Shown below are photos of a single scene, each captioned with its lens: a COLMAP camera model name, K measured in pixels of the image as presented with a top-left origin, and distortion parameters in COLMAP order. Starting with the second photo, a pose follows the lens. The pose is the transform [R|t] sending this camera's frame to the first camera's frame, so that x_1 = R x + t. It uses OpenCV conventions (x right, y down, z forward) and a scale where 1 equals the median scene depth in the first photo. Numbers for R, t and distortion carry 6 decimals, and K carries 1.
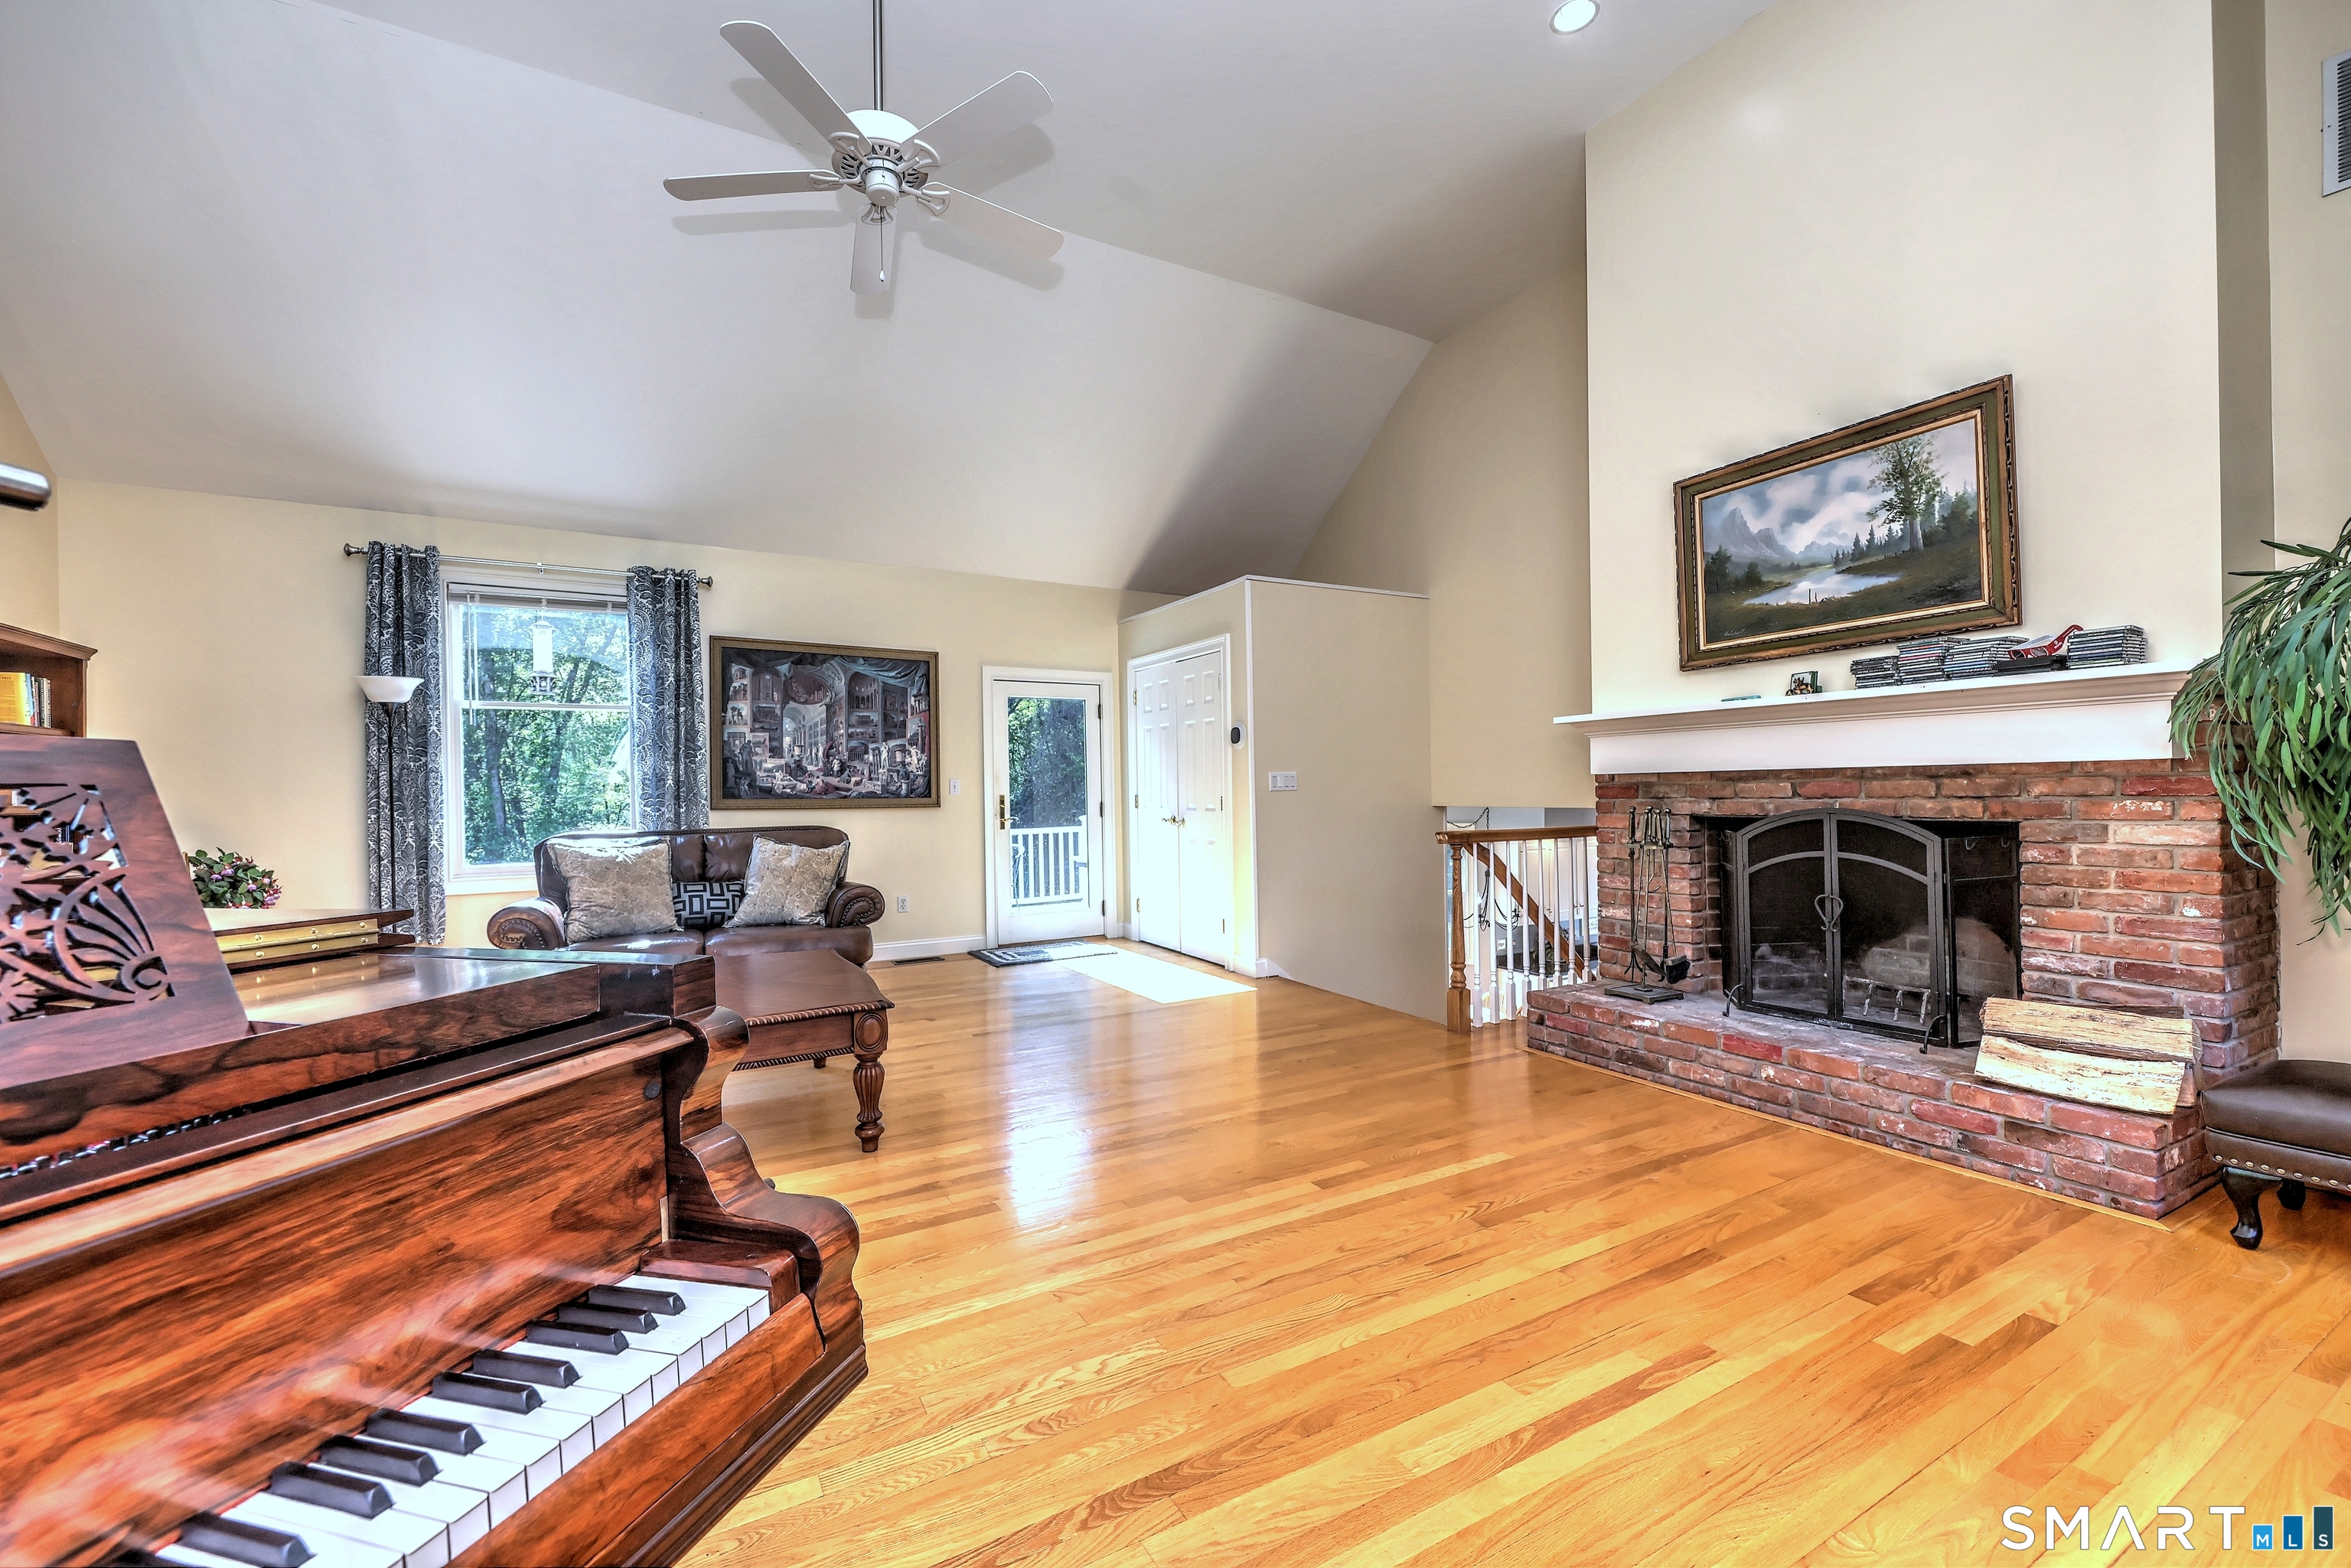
lens RADIAL K [[951.1, 0, 1172.9], [0, 951.1, 787.8], [0, 0, 1]] dist [0.003438, -0.000738]
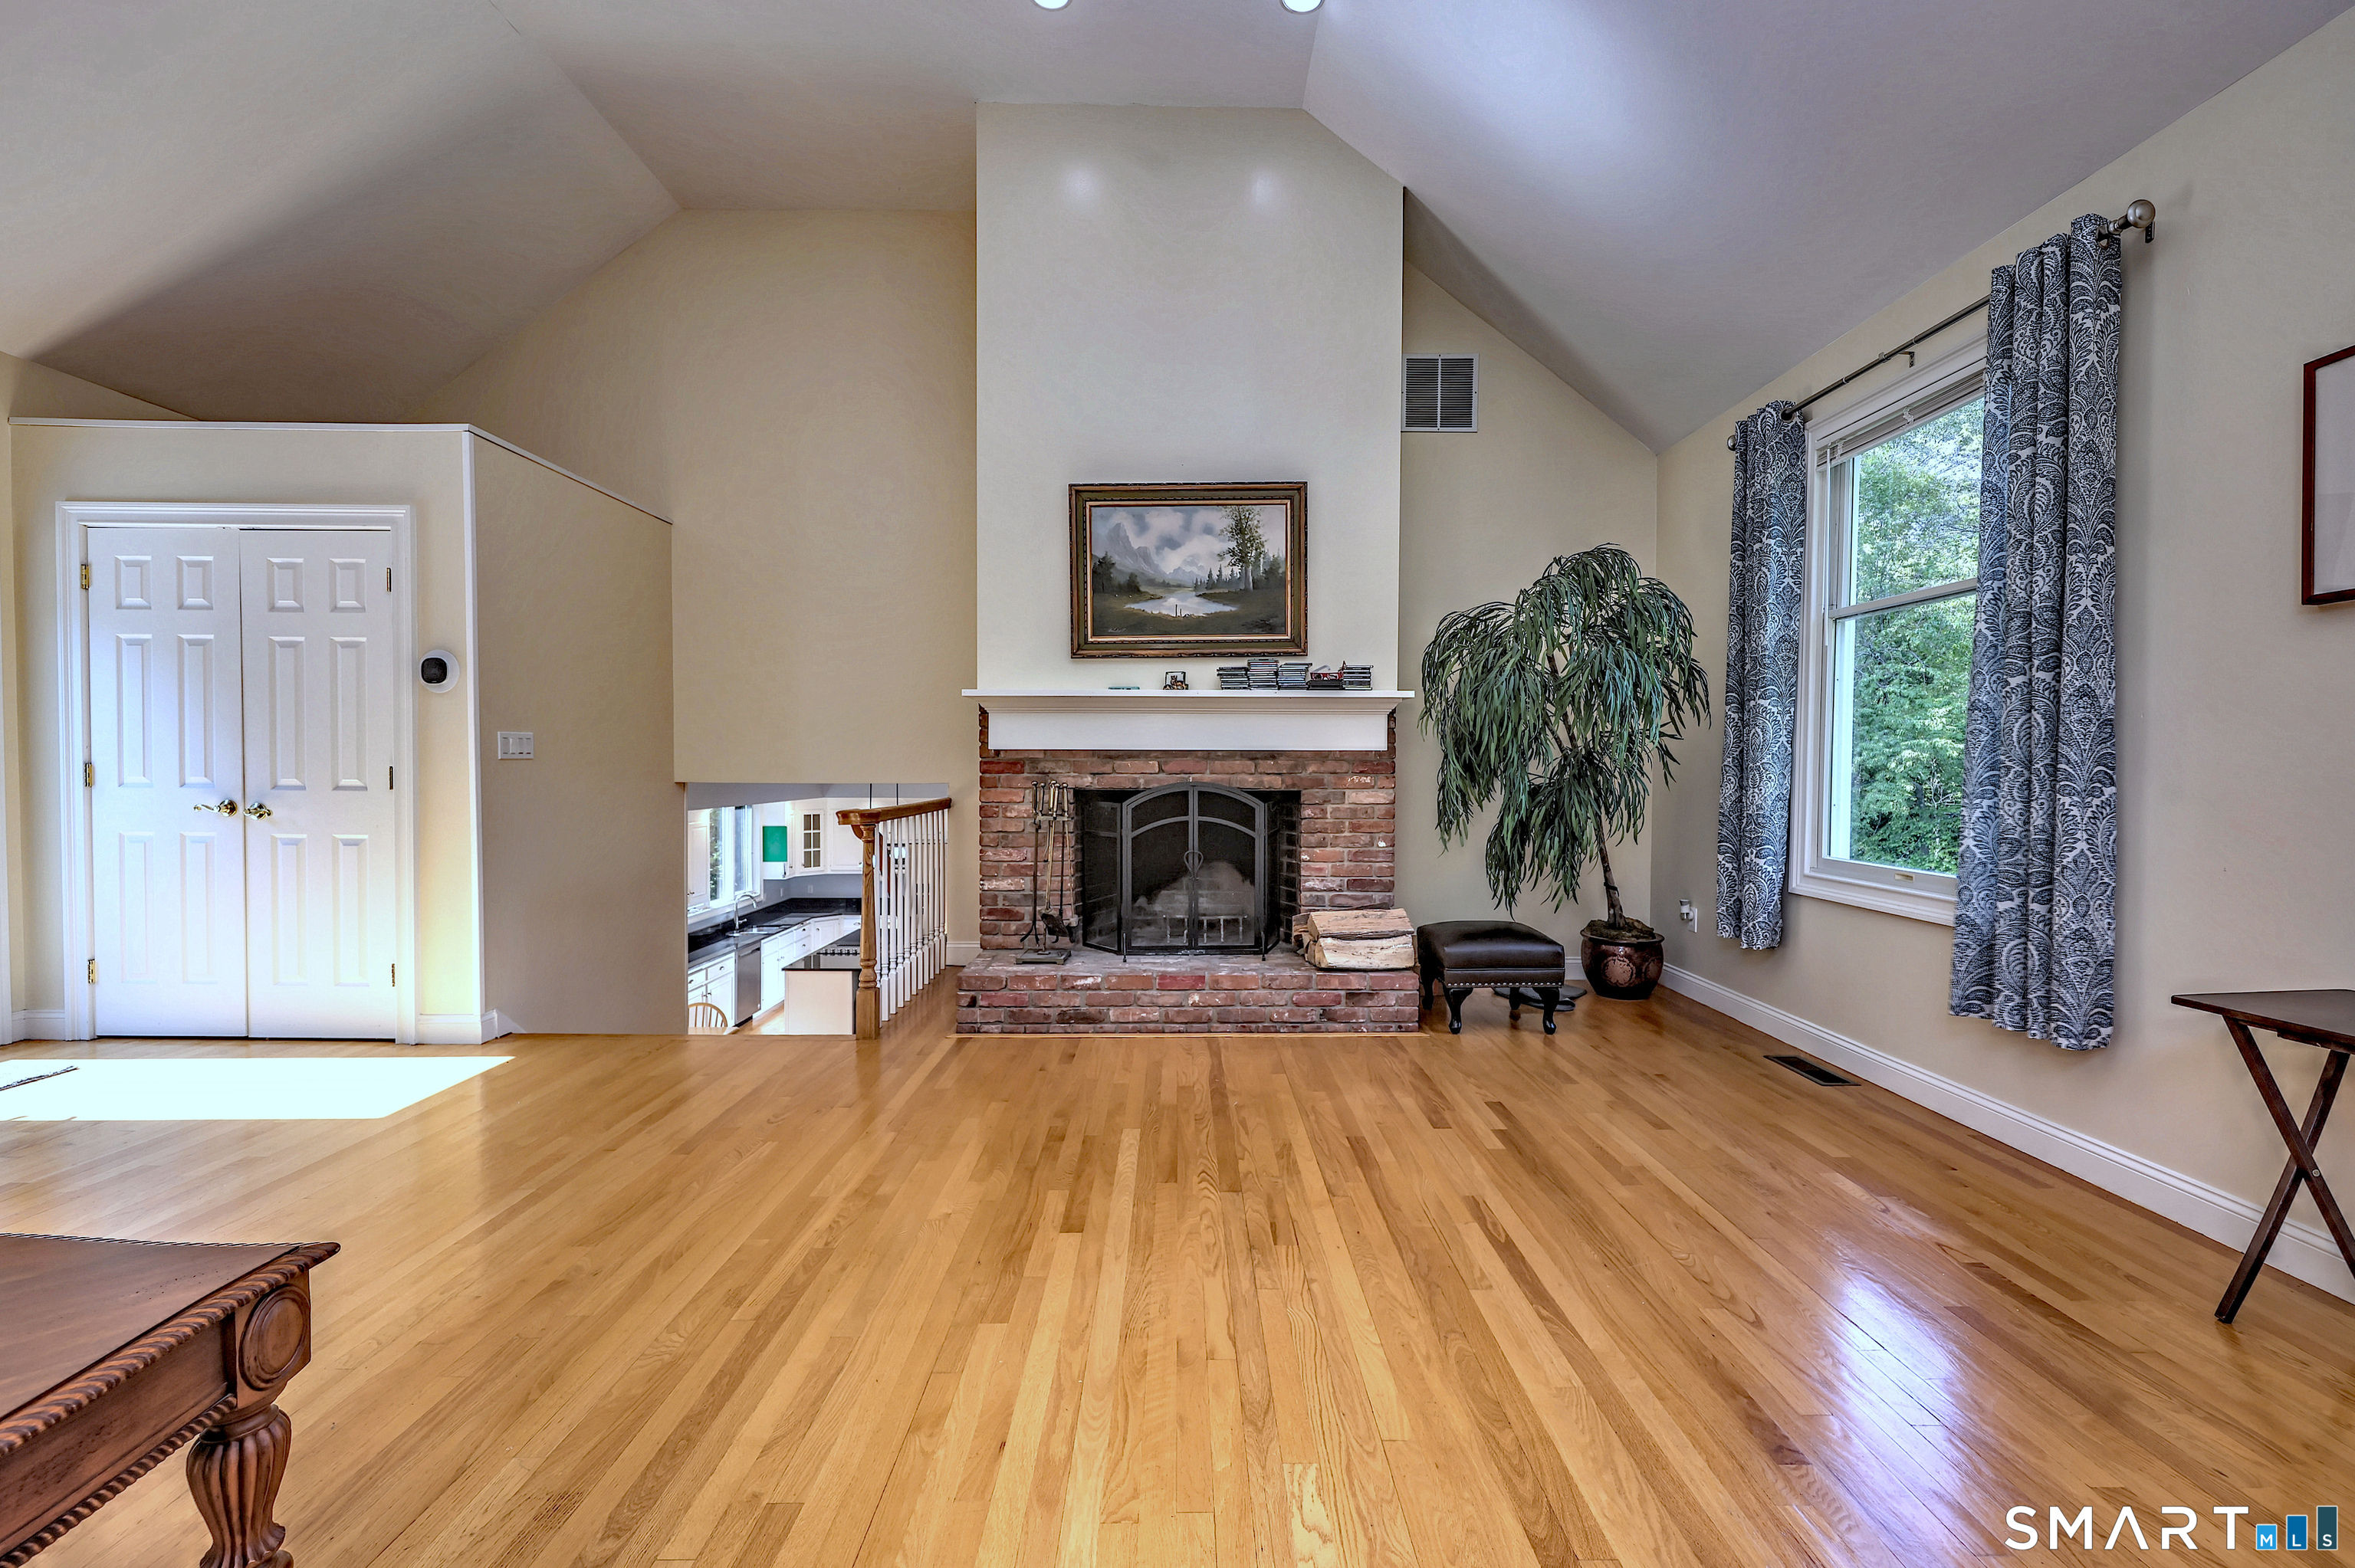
lens RADIAL K [[952.6, 0, 1194.4], [0, 952.6, 779.3], [0, 0, 1]] dist [0.003438, -0.000738]
pose [[0.468672, 0.000933, 0.883372, -0.427915], [-0.013879, 0.999884, 0.006308, 0.010039], [-0.883263, -0.015217, 0.468630, 0.412716]]
